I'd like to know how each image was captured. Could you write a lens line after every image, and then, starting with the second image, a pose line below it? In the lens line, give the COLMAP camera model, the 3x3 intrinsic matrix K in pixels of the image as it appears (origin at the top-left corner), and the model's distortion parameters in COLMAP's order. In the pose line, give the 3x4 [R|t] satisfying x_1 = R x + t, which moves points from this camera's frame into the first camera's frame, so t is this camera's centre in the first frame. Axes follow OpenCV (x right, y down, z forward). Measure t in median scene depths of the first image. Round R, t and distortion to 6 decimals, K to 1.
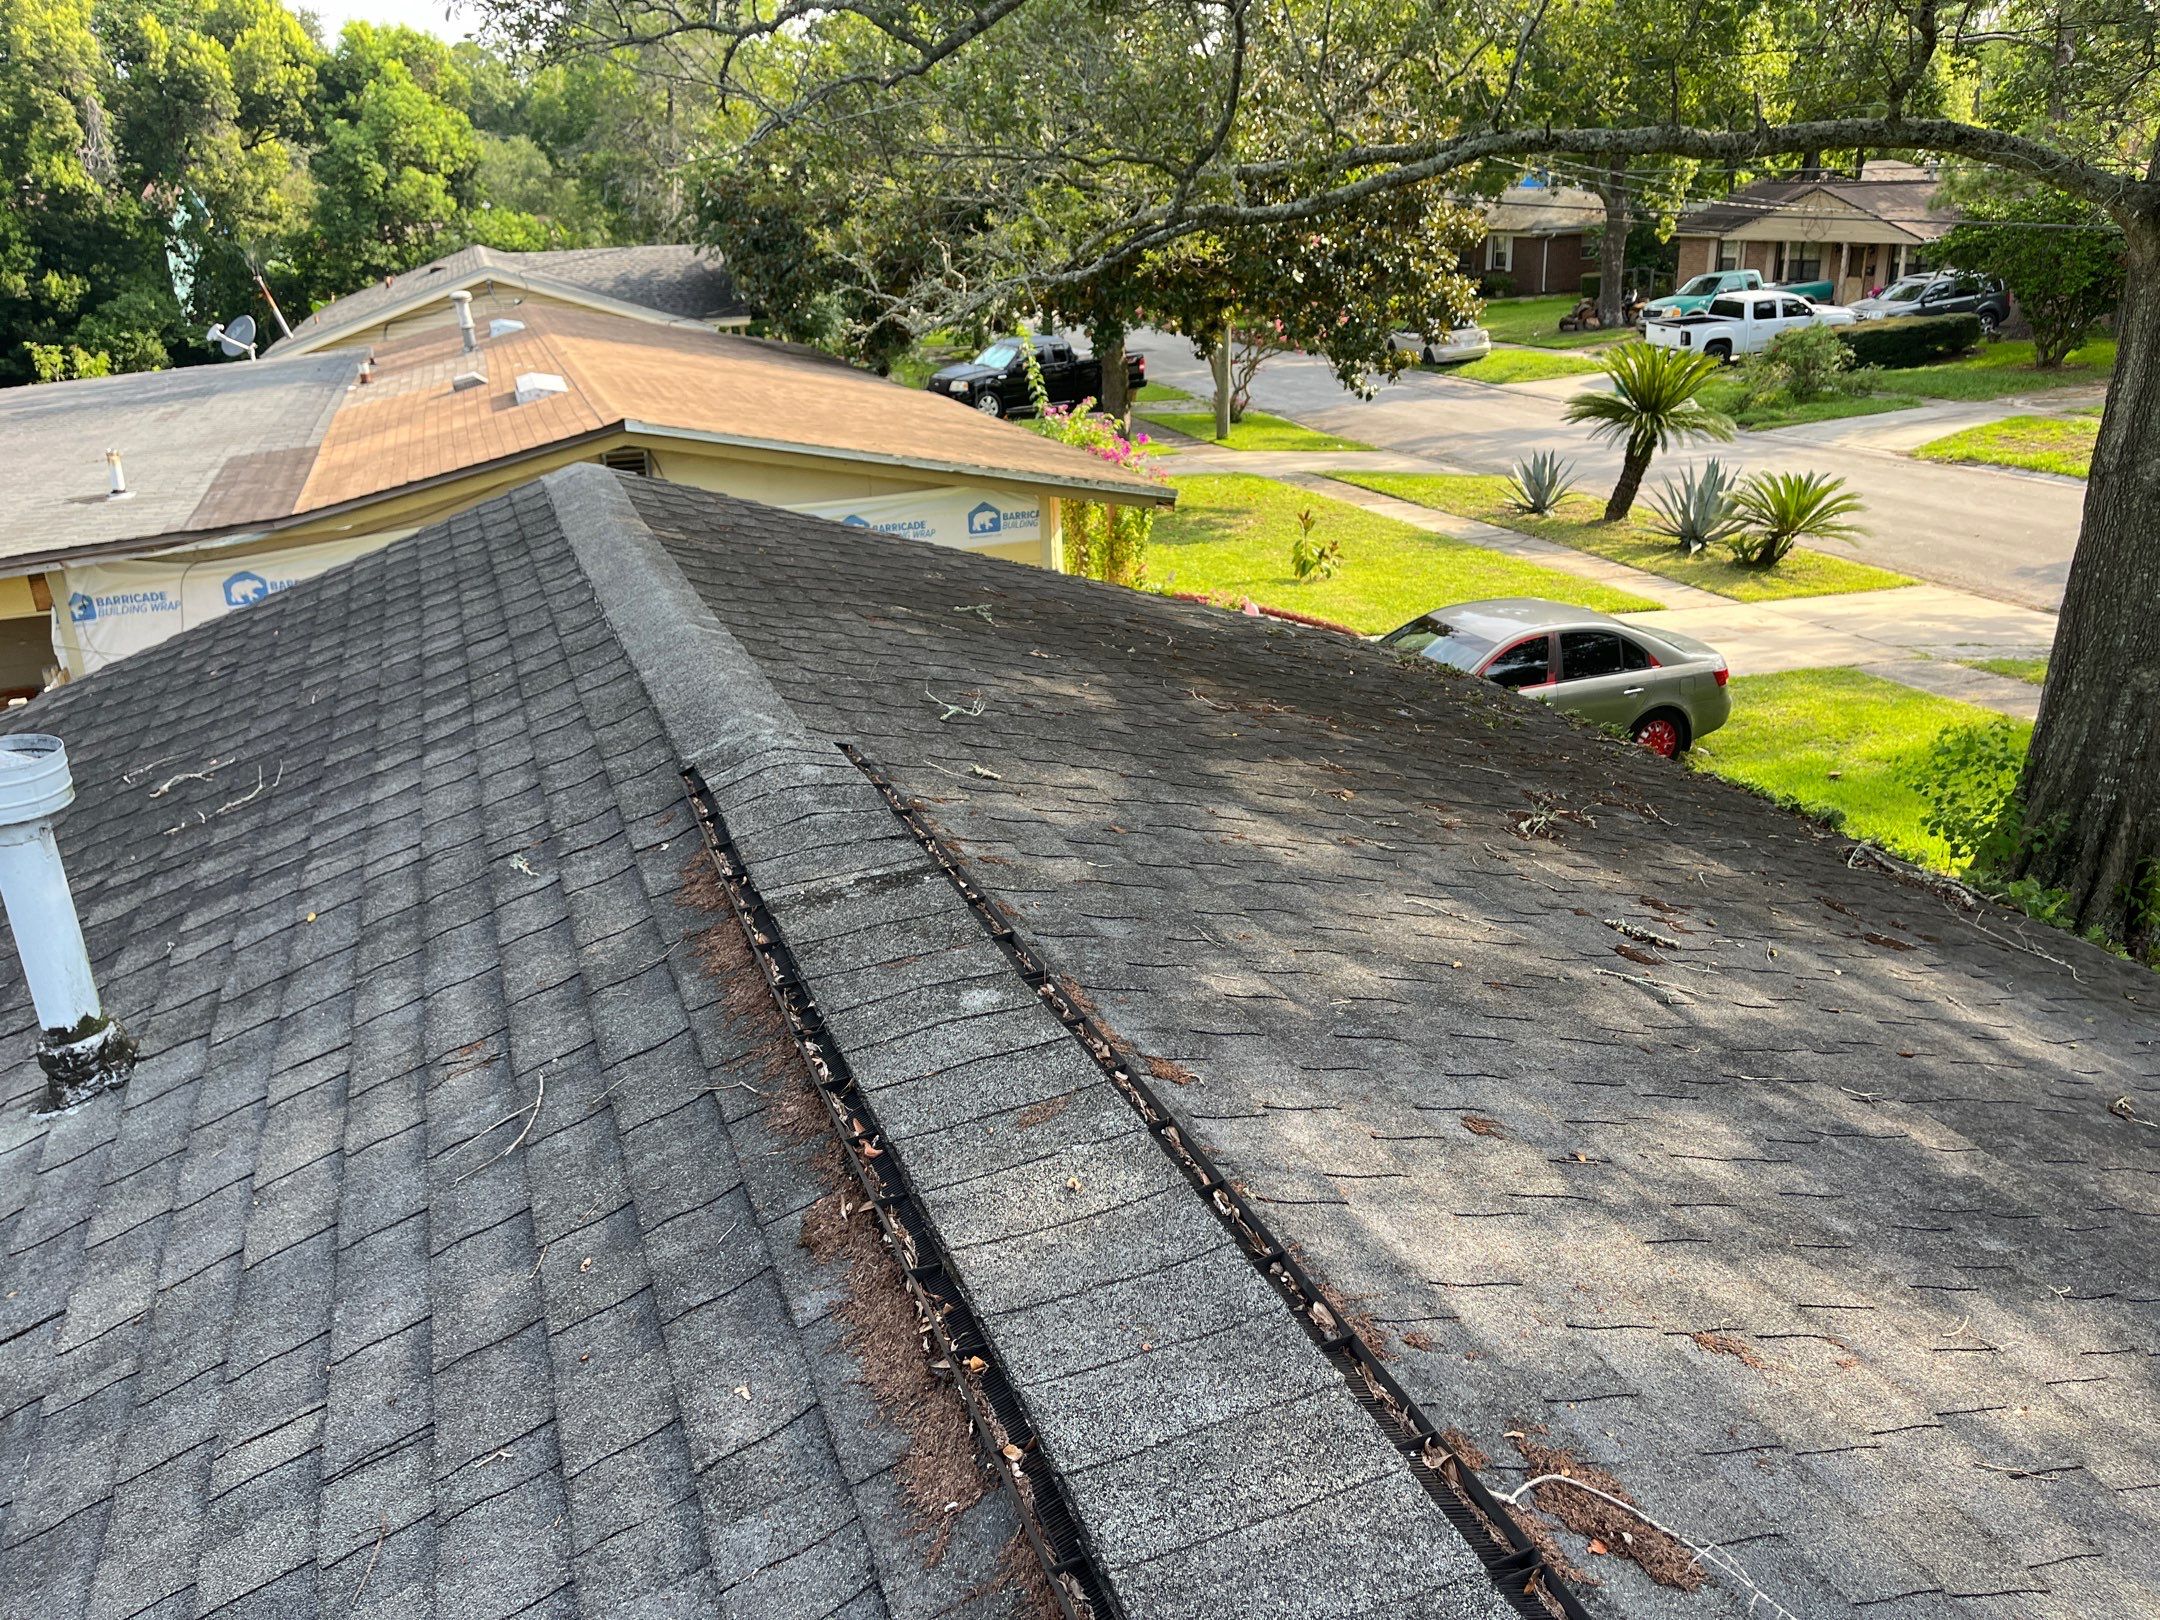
lens RADIAL K [[1619.8, 0, 1109.2], [0, 1619.8, 816.8], [0, 0, 1]] dist [0.058957, -0.077272]
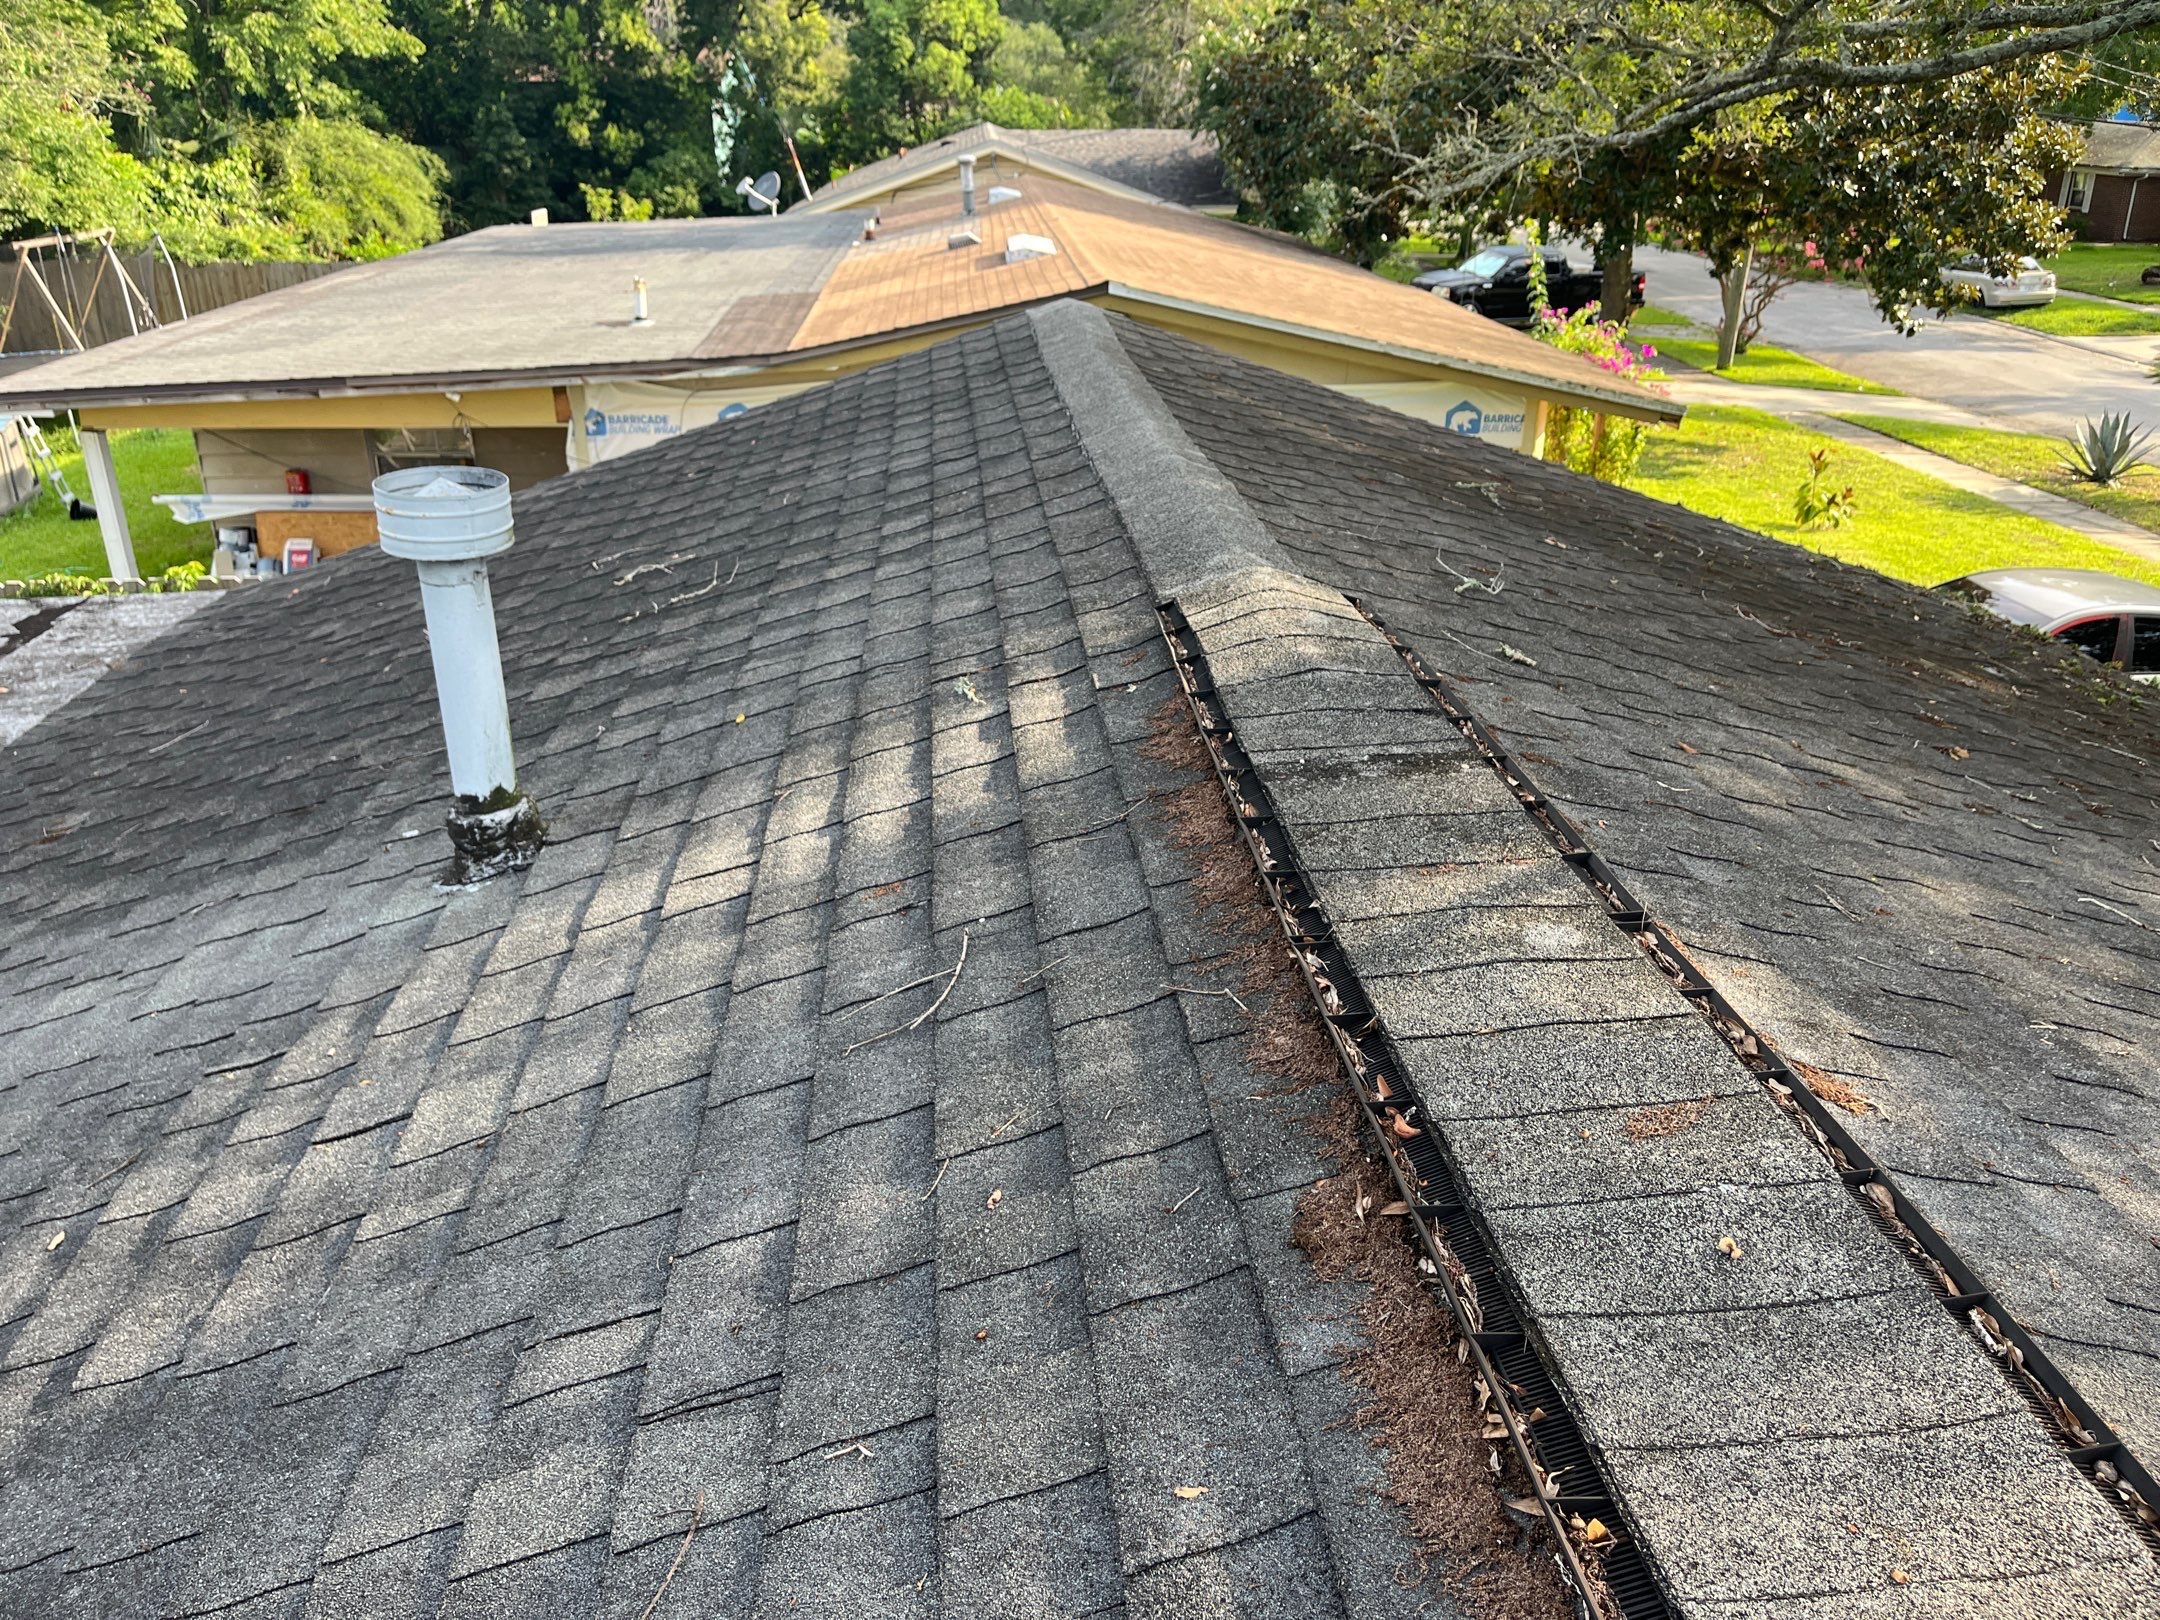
lens RADIAL K [[1619.8, 0, 1109.2], [0, 1619.8, 816.8], [0, 0, 1]] dist [0.058957, -0.077272]
pose [[0.960060, 0.149327, -0.236612, -0.081098], [-0.137325, 0.988290, 0.066514, 0.030538], [0.243774, -0.031365, 0.969325, 0.200404]]
